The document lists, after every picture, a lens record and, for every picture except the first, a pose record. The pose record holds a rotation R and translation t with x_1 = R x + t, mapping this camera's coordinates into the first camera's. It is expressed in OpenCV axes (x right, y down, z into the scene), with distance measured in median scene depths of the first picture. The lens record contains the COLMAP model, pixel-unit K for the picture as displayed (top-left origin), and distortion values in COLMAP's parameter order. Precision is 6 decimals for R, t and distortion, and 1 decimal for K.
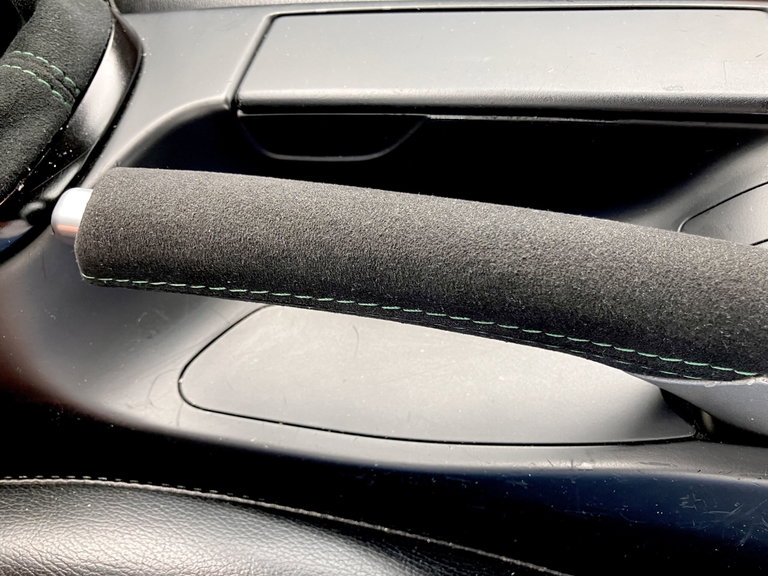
lens RADIAL K [[617.6, 0, 366.0], [0, 617.6, 286.0], [0, 0, 1]] dist [0.014511, -0.004533]
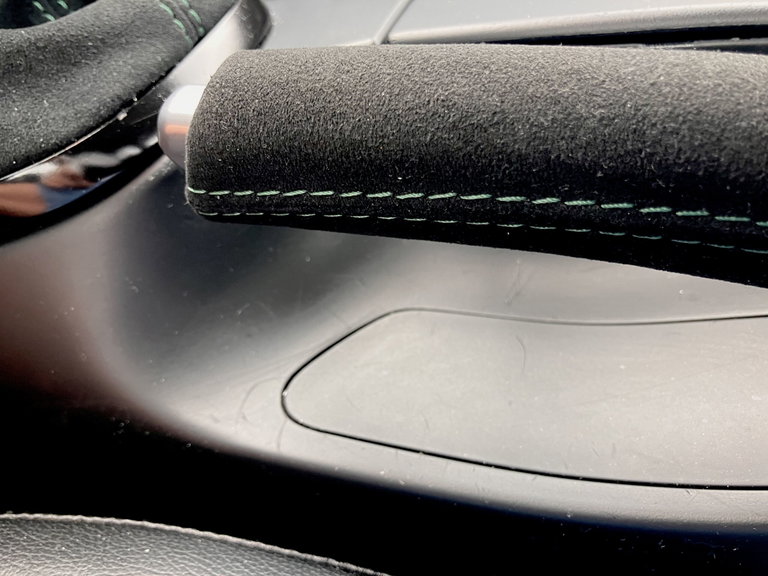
lens RADIAL K [[639.6, 0, 384.0], [0, 639.6, 288.0], [0, 0, 1]] dist [0.001491, -0.011087]
pose [[0.995021, 0.047718, -0.087504, -0.128312], [-0.064556, 0.977450, -0.201059, 0.191655], [0.075936, 0.205707, 0.975663, 0.248015]]
